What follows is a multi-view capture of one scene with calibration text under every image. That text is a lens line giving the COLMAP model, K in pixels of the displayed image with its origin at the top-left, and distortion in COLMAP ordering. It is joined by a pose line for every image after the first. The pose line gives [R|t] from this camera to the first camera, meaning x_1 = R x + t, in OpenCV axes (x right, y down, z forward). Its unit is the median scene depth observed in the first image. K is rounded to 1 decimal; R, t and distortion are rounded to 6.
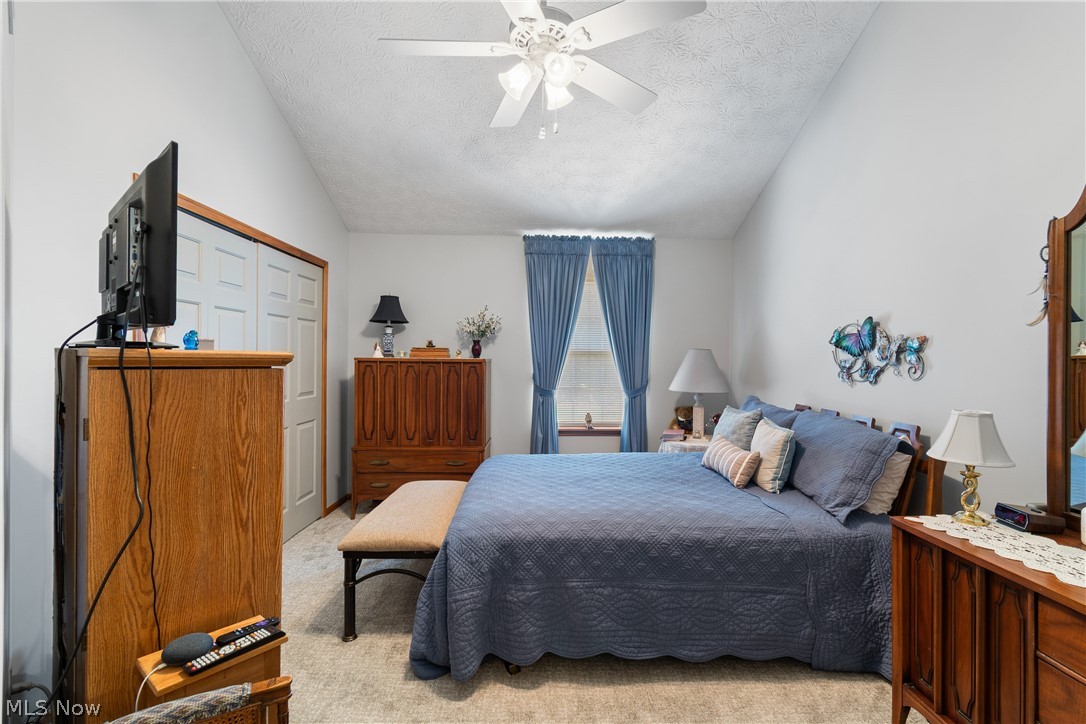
lens RADIAL K [[483.4, 0, 553.3], [0, 483.4, 354.8], [0, 0, 1]] dist [0.001000, -0.000334]
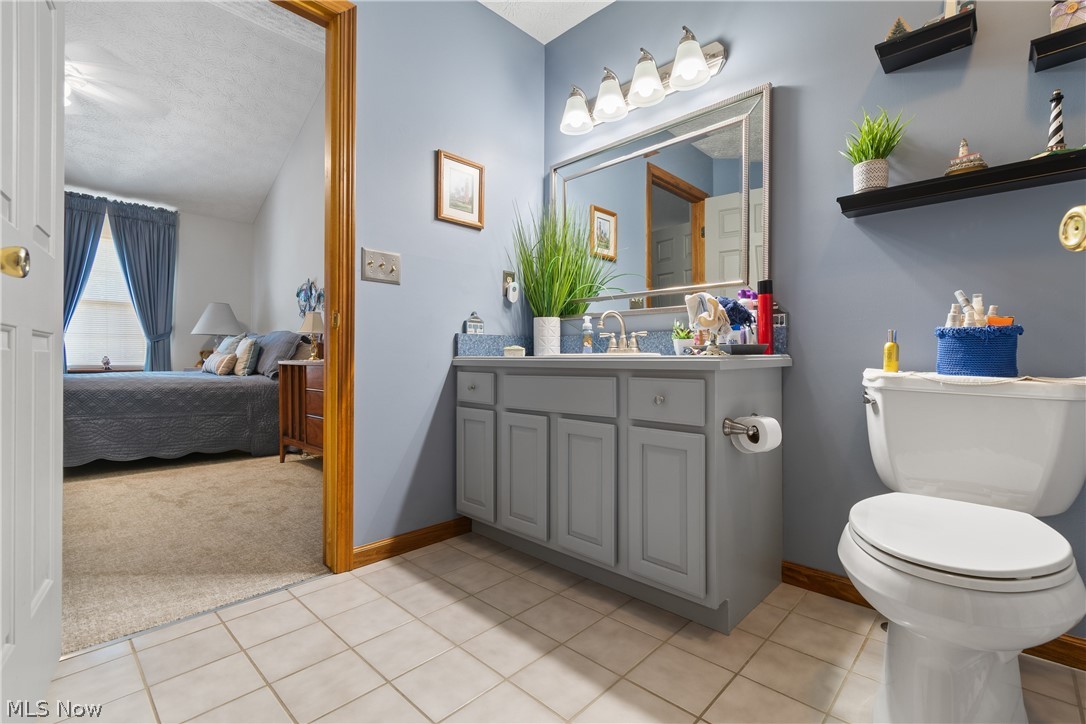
lens RADIAL K [[483.4, 0, 553.3], [0, 483.4, 354.8], [0, 0, 1]] dist [0.001000, -0.000334]
pose [[0.709909, -0.004964, 0.704276, 0.022579], [0.001300, 0.999983, 0.005738, 0.124620], [-0.704293, -0.003157, 0.709903, -0.582033]]
